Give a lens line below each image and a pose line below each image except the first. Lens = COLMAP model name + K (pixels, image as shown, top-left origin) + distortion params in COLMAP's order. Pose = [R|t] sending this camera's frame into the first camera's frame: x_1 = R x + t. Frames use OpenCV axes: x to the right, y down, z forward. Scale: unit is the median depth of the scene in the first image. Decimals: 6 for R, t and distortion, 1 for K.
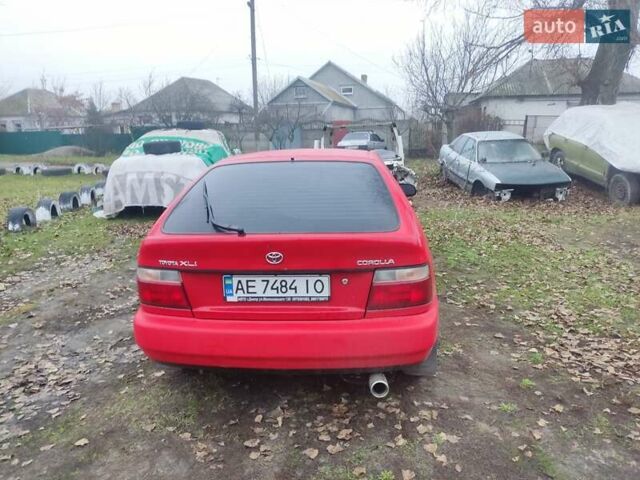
lens RADIAL K [[493.7, 0, 321.6], [0, 493.7, 237.3], [0, 0, 1]] dist [0.021411, -0.018758]
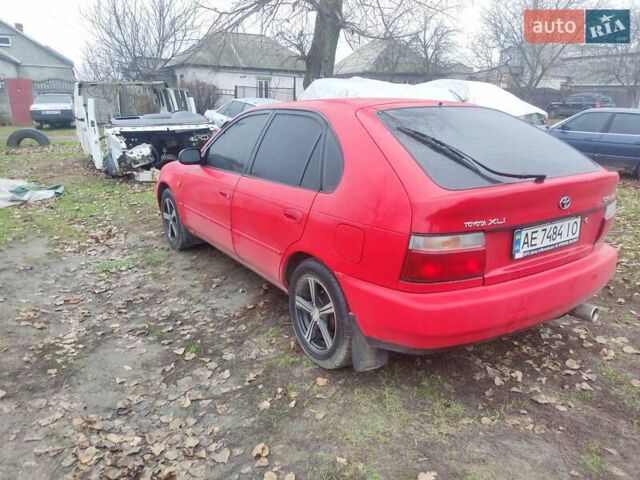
lens RADIAL K [[493.7, 0, 319.4], [0, 493.7, 245.8], [0, 0, 1]] dist [0.021411, -0.018758]
pose [[0.766784, -0.143954, 0.625556, -1.023363], [0.101000, 0.989447, 0.103891, -0.022779], [-0.633910, -0.016481, 0.773231, 0.536560]]
